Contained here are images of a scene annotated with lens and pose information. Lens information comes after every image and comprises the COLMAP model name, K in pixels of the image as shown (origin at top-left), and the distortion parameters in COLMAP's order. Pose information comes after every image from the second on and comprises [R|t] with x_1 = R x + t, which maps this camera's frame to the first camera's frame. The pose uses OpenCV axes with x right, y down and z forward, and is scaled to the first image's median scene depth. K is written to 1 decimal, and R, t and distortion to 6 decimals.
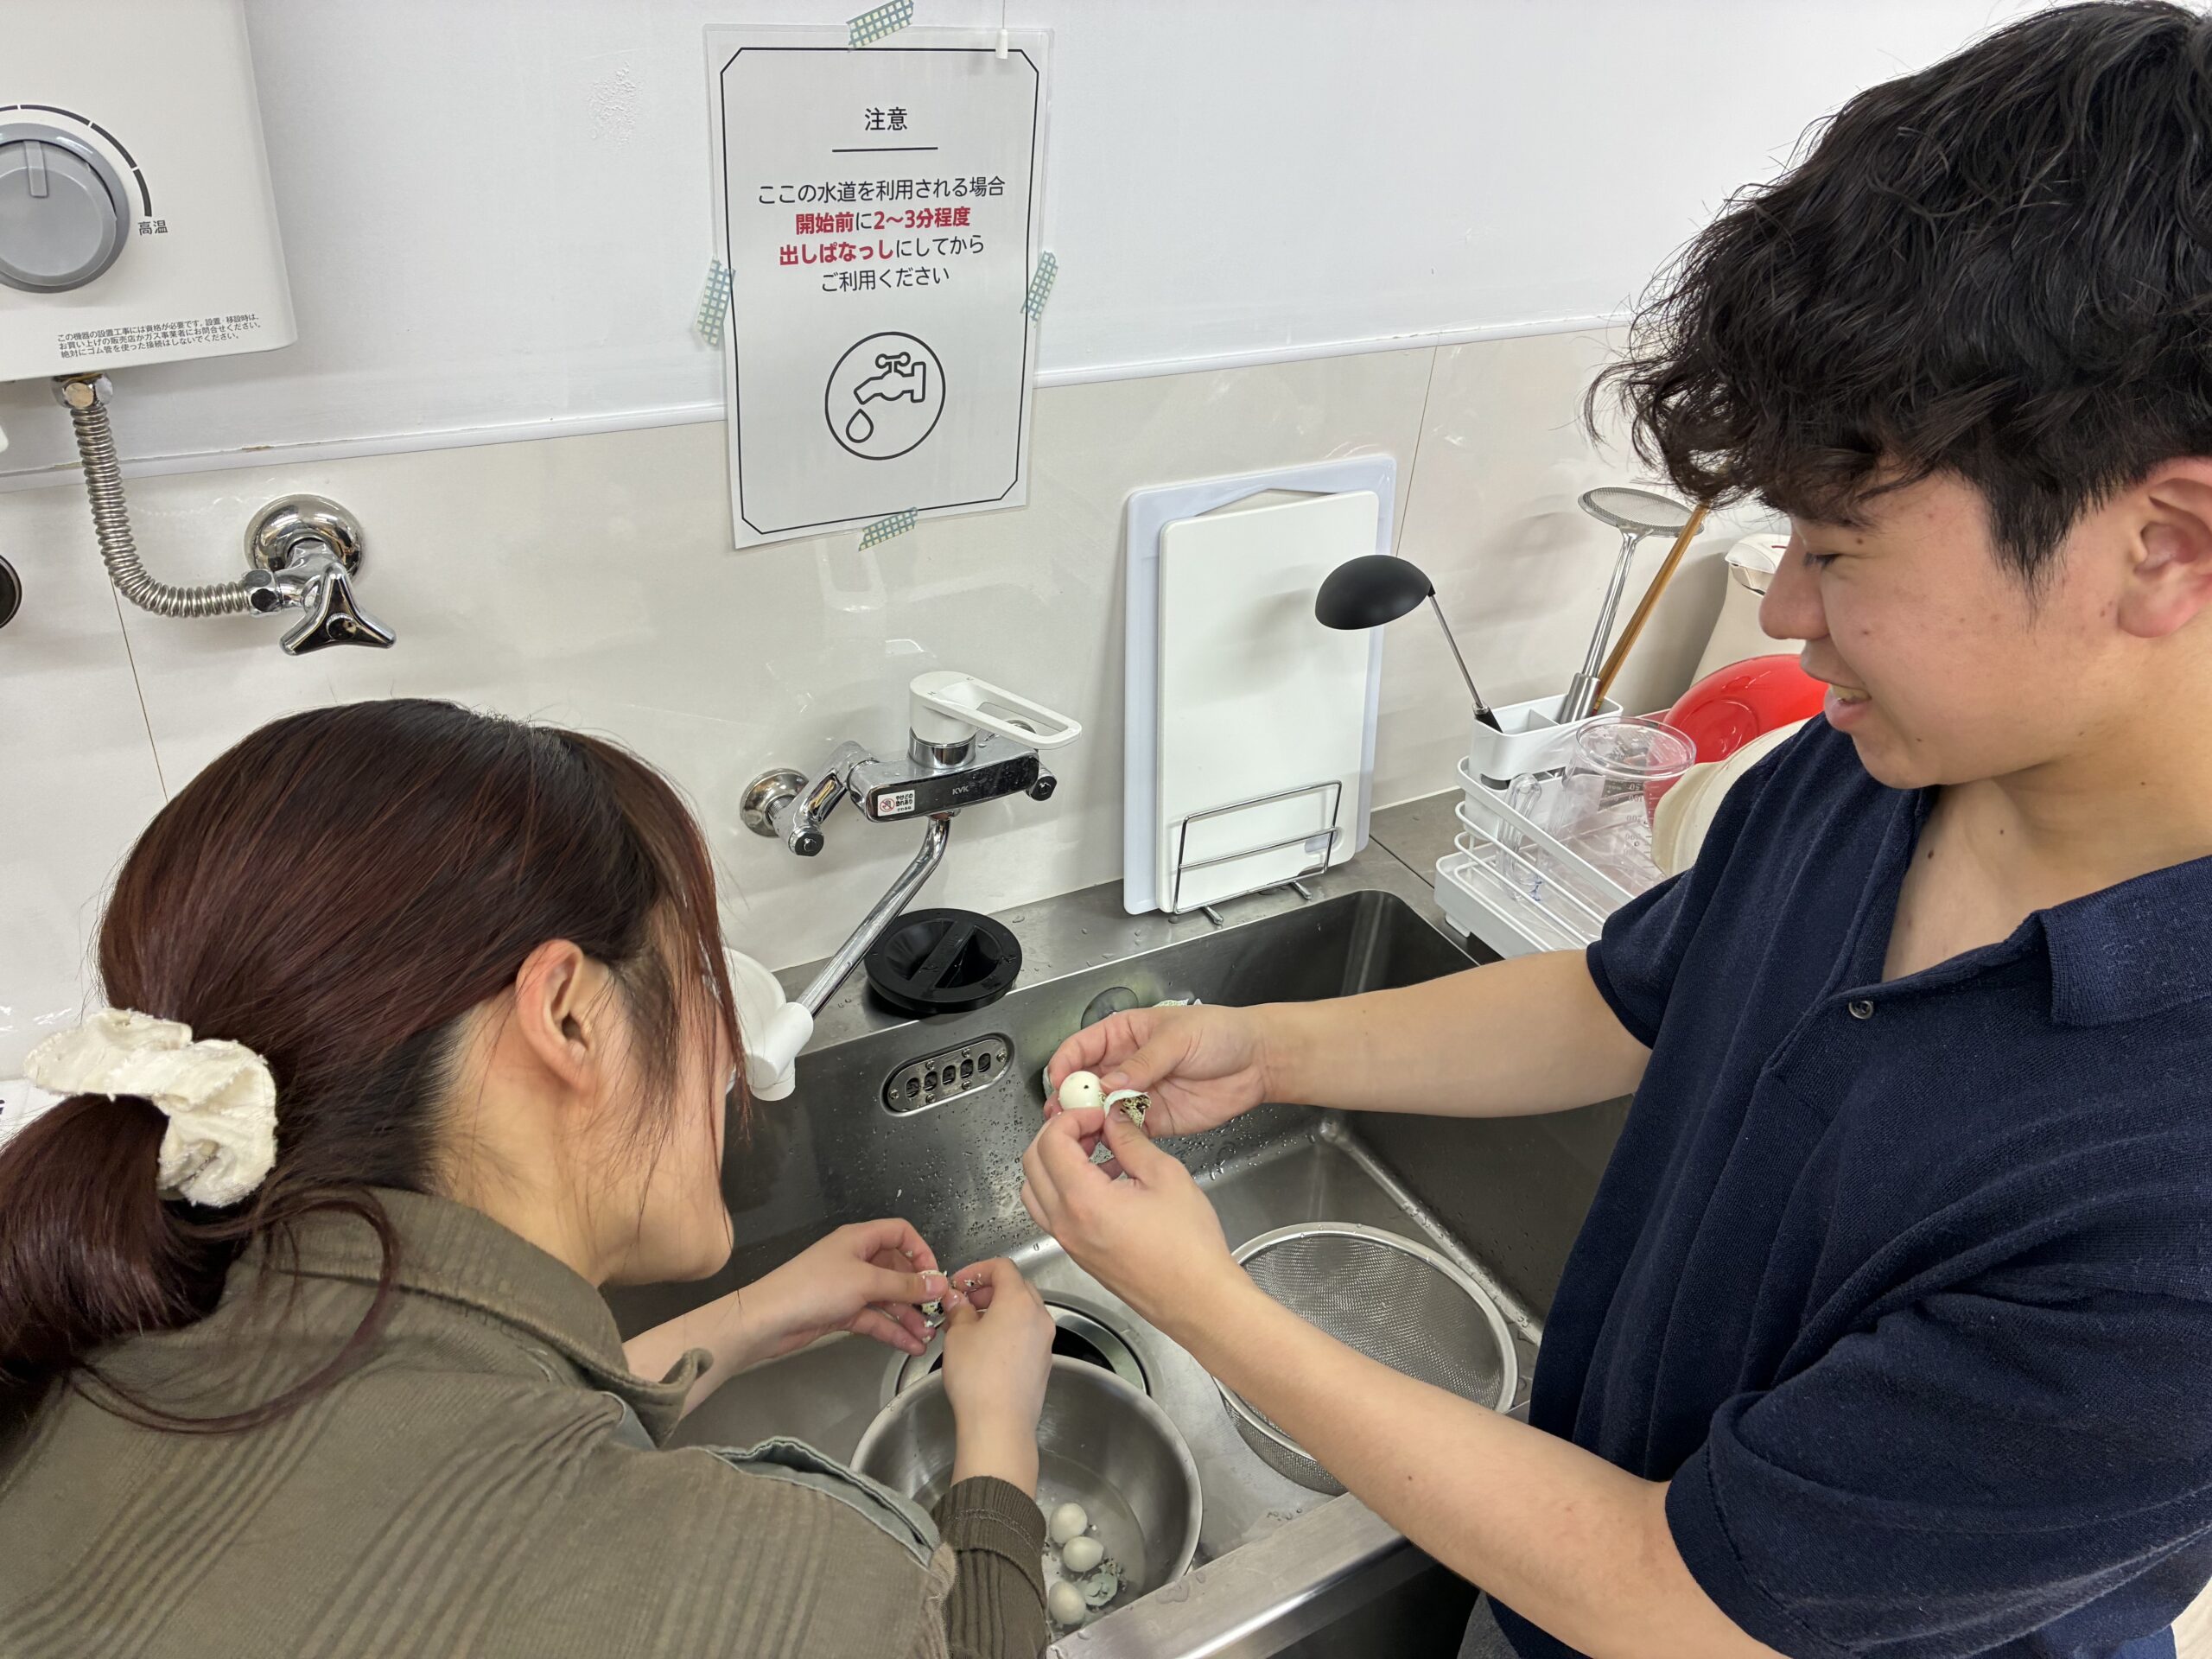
lens RADIAL K [[1716.4, 0, 1106.5], [0, 1716.4, 829.7], [0, 0, 1]] dist [0.015378, 0.002590]
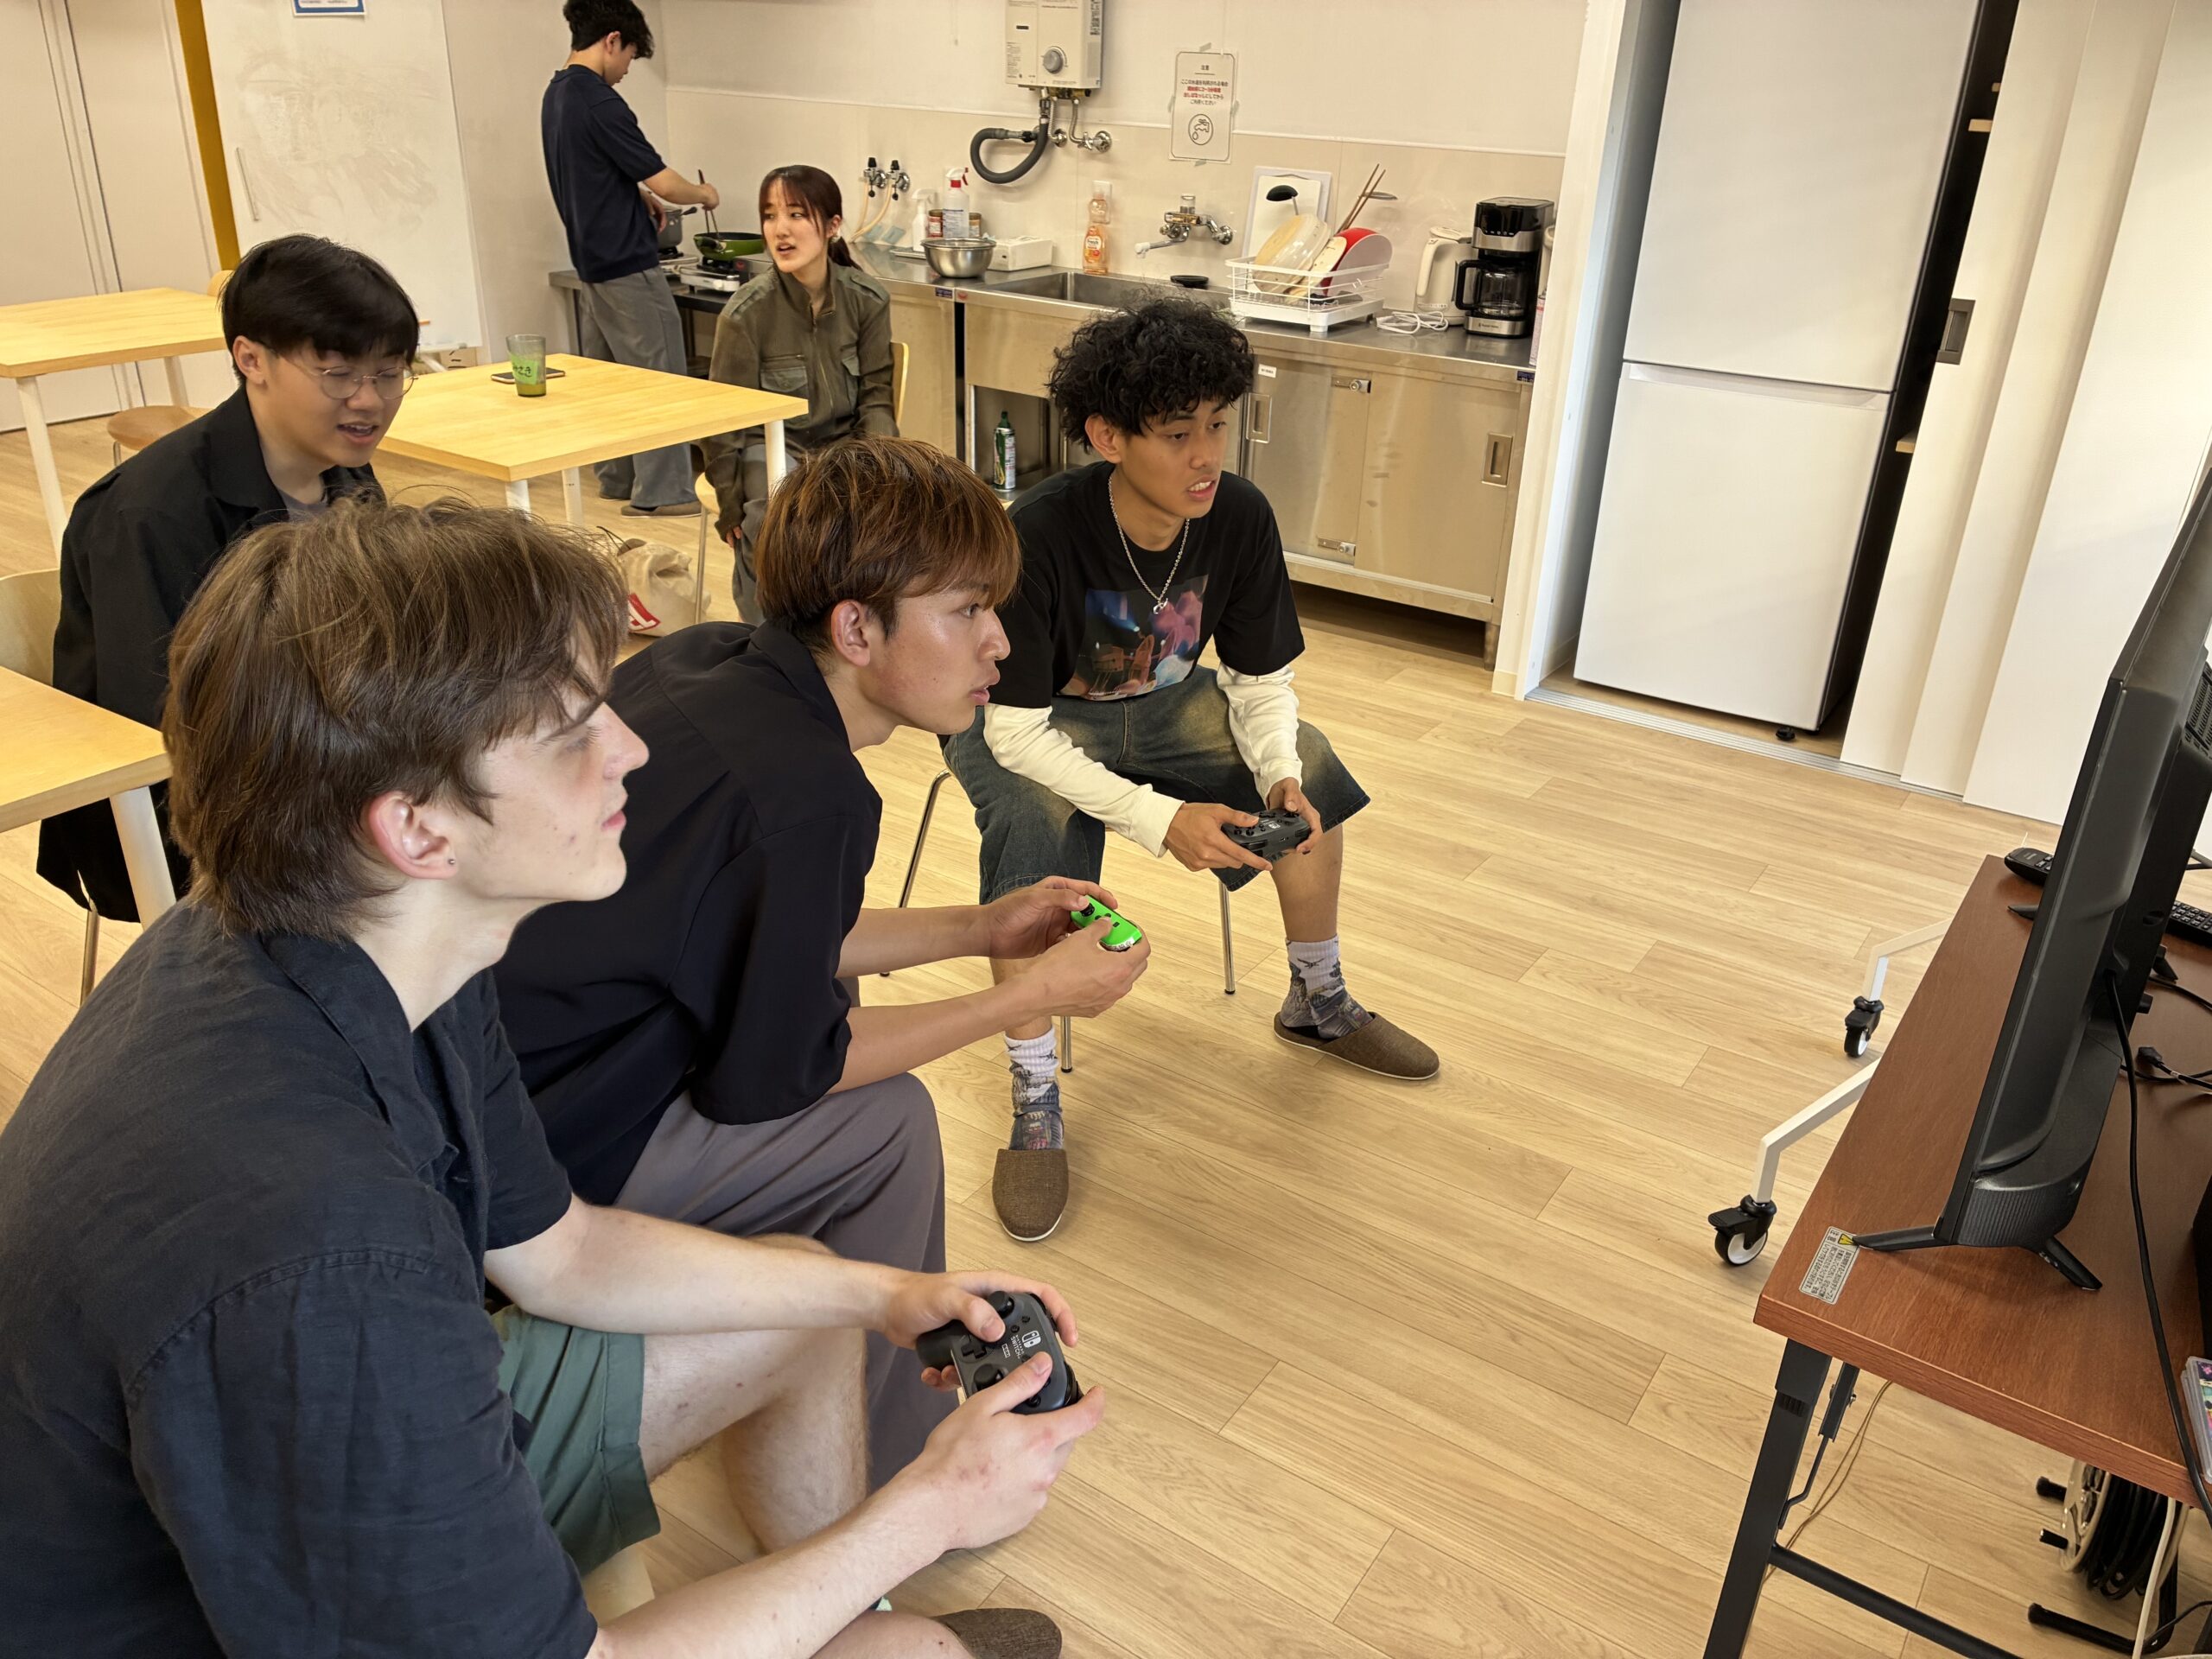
lens RADIAL K [[1716.4, 0, 1103.7], [0, 1716.4, 820.9], [0, 0, 1]] dist [0.015378, 0.002590]
pose [[0.421158, 0.318740, -0.849135, 4.454175], [-0.488085, 0.868743, 0.084017, 1.143854], [0.764460, 0.379066, 0.521451, -0.938233]]
